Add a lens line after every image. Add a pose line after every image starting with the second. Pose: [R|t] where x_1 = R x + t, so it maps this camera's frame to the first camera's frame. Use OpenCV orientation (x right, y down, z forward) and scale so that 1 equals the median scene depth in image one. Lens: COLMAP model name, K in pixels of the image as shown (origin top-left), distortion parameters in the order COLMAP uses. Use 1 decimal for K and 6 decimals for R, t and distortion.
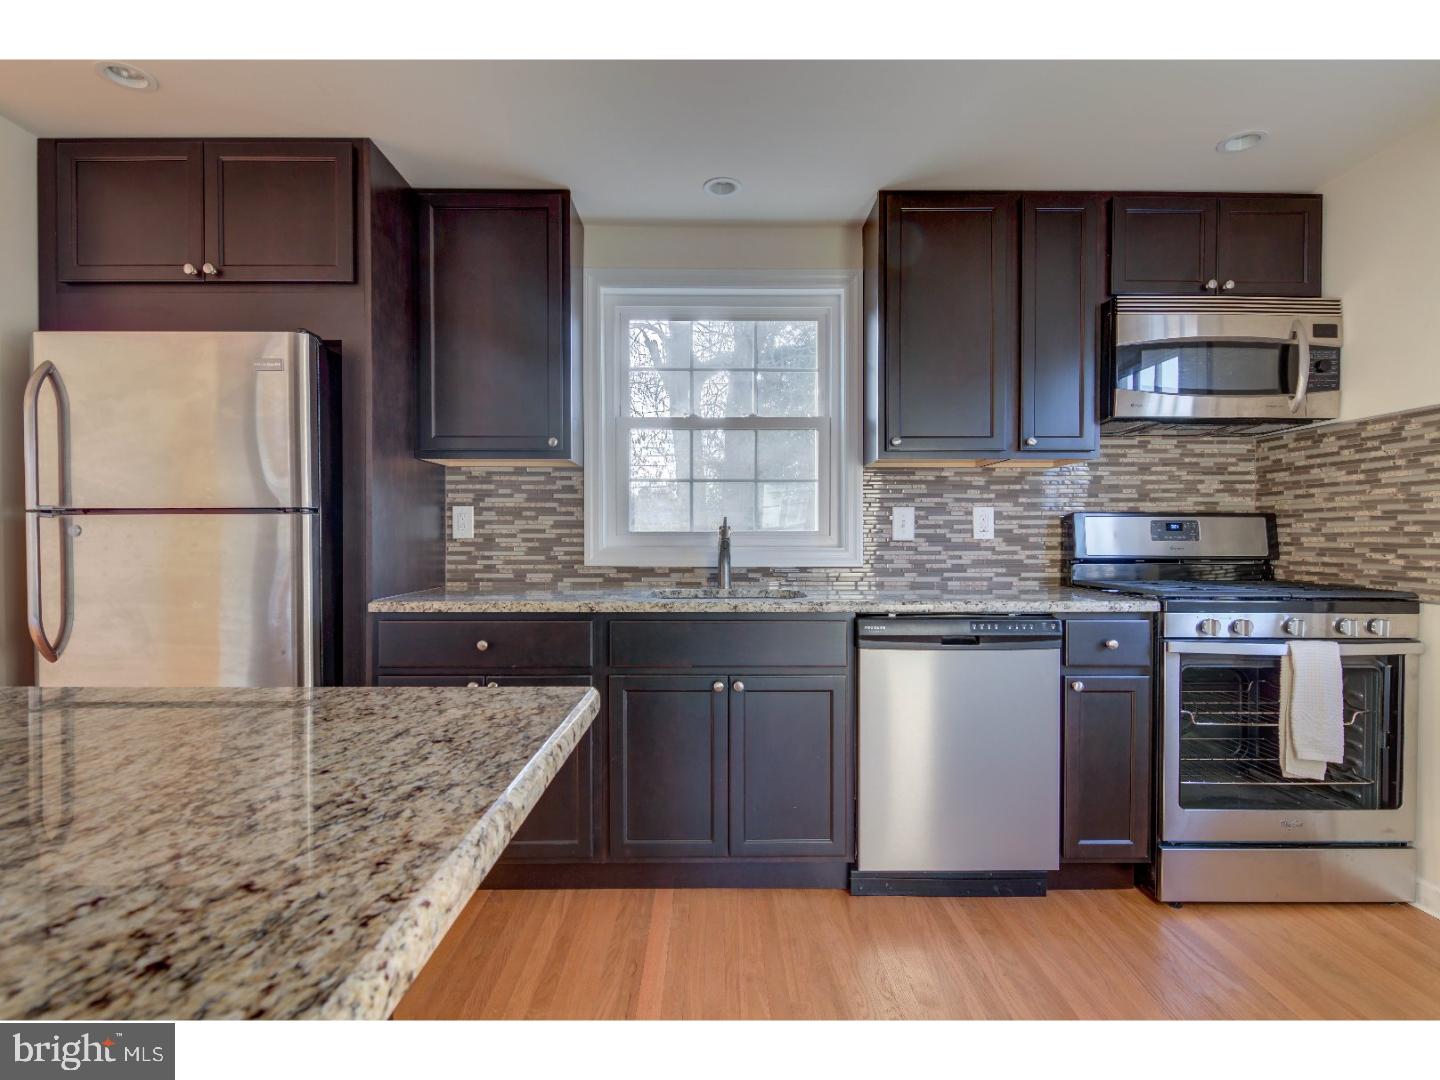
lens RADIAL K [[729.3, 0, 717.4], [0, 729.3, 544.0], [0, 0, 1]] dist [0.015835, -0.010890]
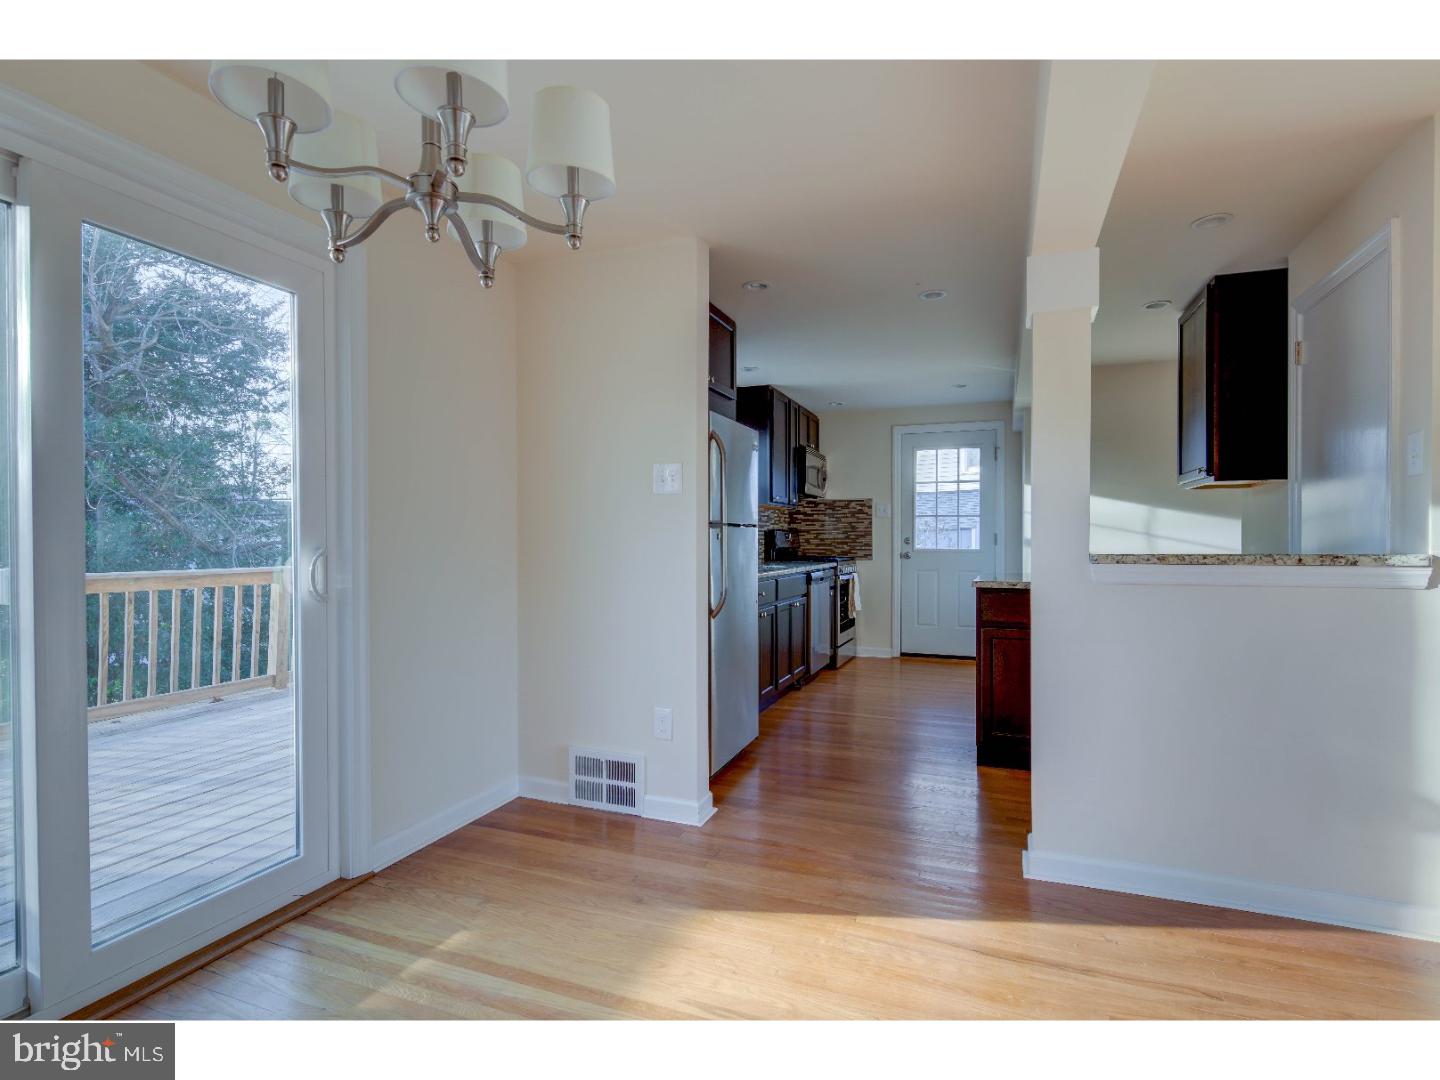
lens RADIAL K [[729.3, 0, 717.4], [0, 729.3, 544.0], [0, 0, 1]] dist [0.015835, -0.010890]
pose [[0.371478, -0.006018, 0.928422, -1.706242], [0.010578, 0.999942, 0.002249, -0.002976], [-0.928382, 0.008986, 0.371520, 0.292501]]
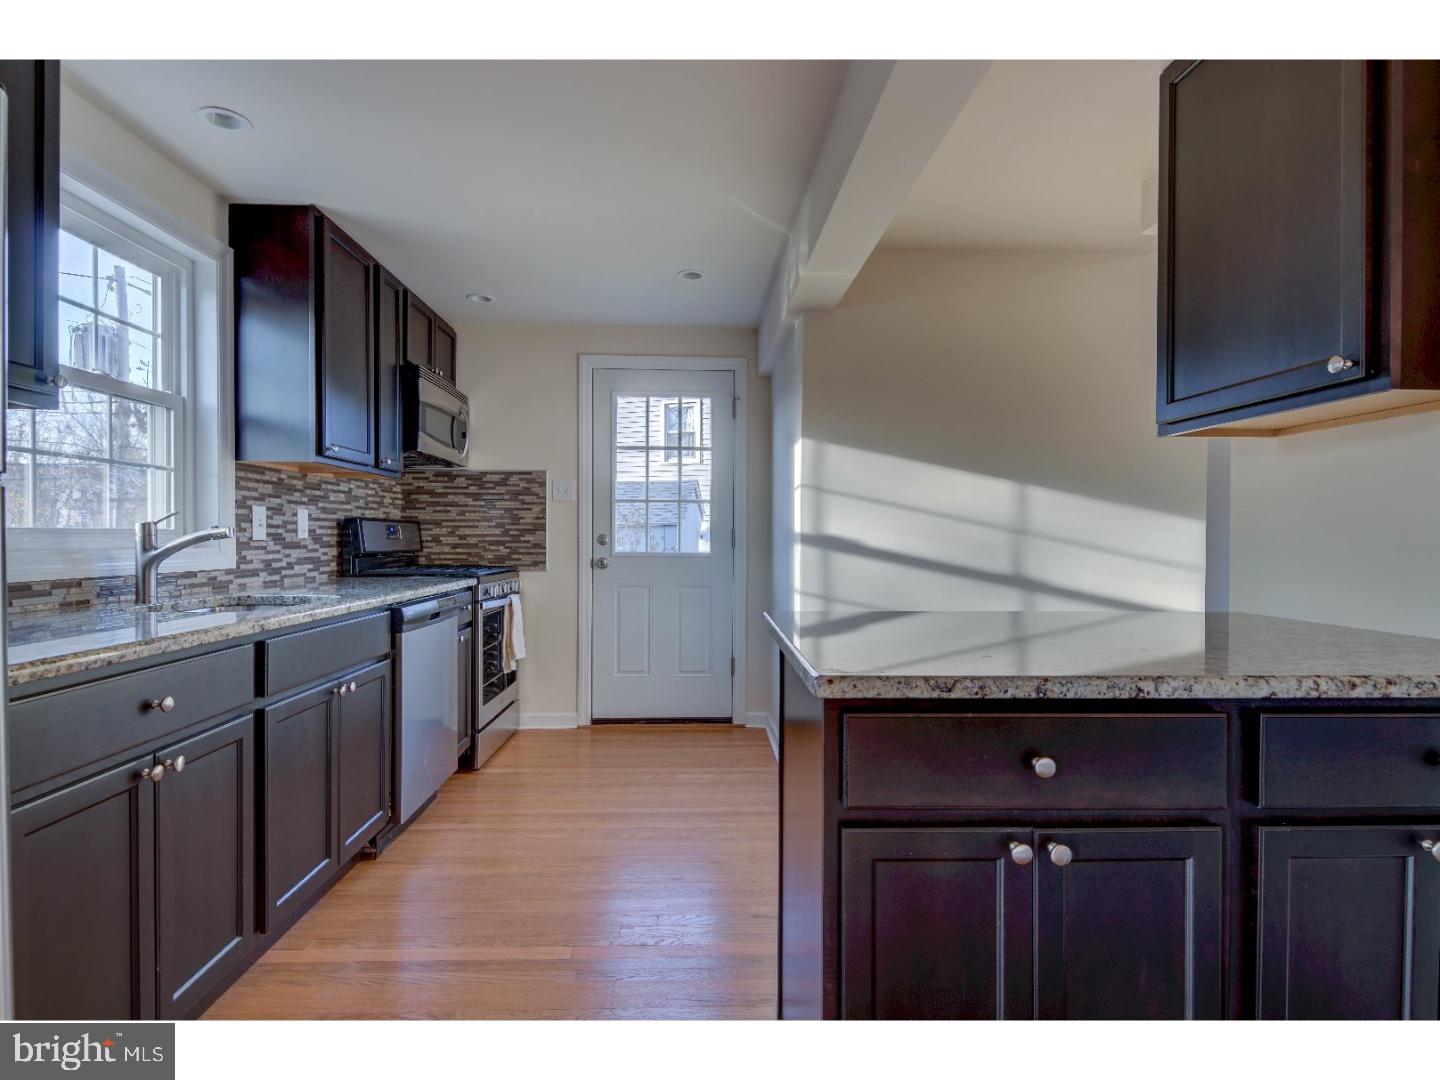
lens RADIAL K [[729.3, 0, 717.4], [0, 729.3, 544.0], [0, 0, 1]] dist [0.015835, -0.010890]
pose [[-0.029816, -0.008823, 0.999516, -0.757898], [0.006463, 0.999938, 0.009020, -0.004283], [-0.999535, 0.006729, -0.029757, 0.411928]]
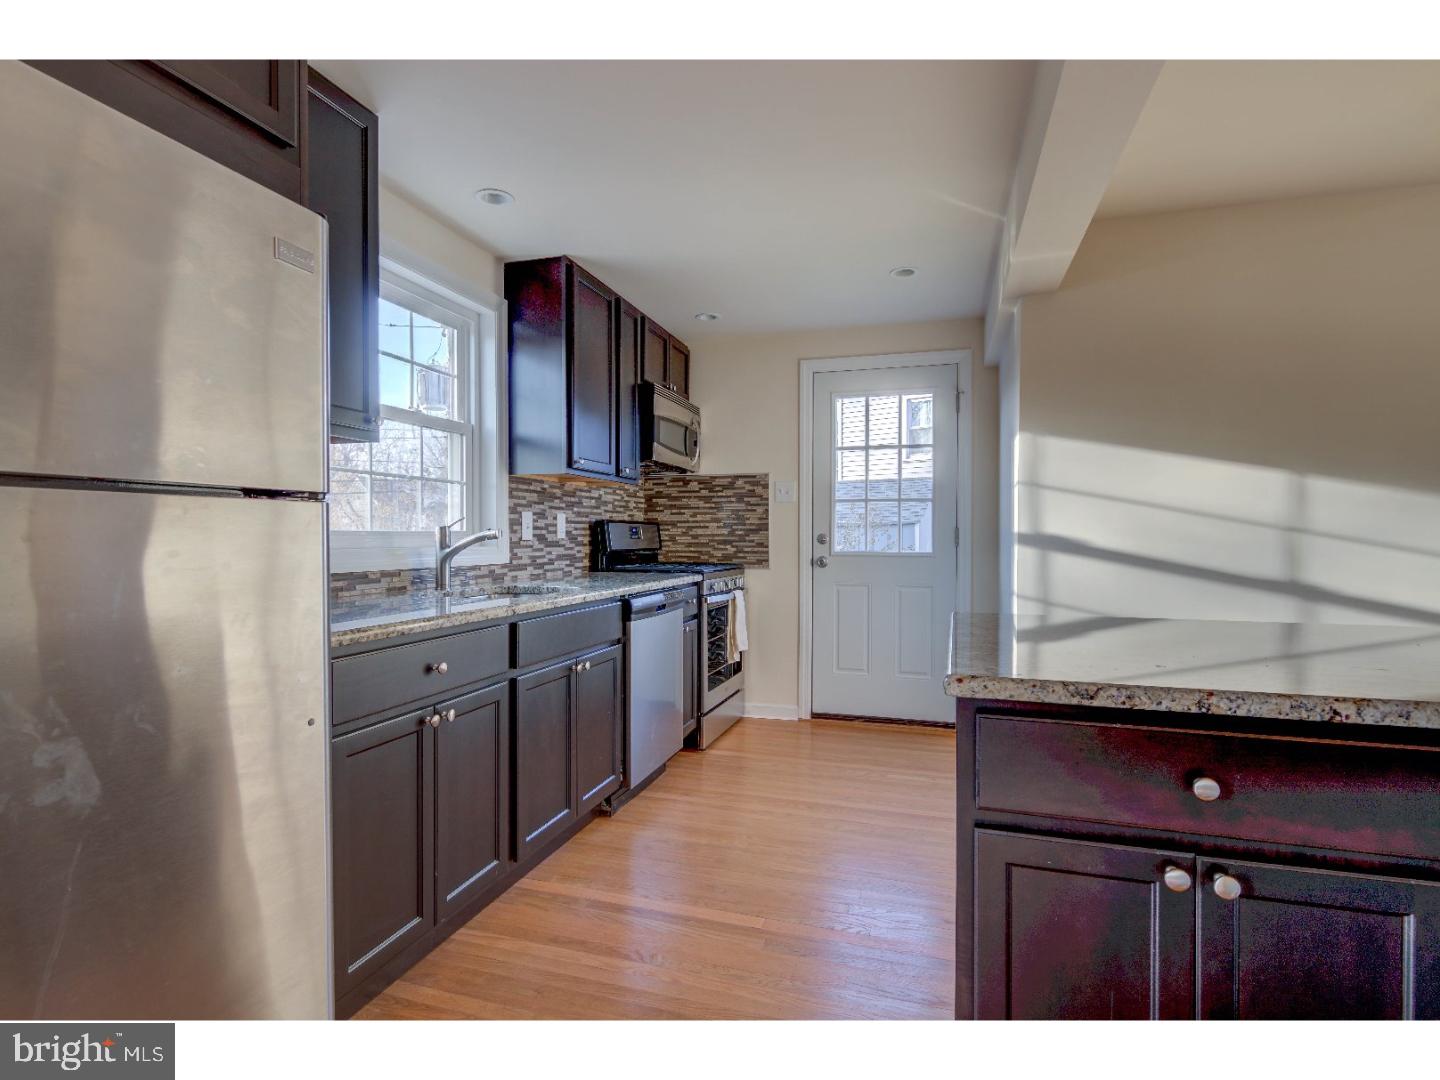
lens RADIAL K [[729.3, 0, 717.4], [0, 729.3, 544.0], [0, 0, 1]] dist [0.015835, -0.010890]
pose [[0.303167, -0.010423, 0.952880, -0.785047], [0.008626, 0.999929, 0.008193, -0.005083], [-0.952898, 0.005736, 0.303235, 0.347611]]
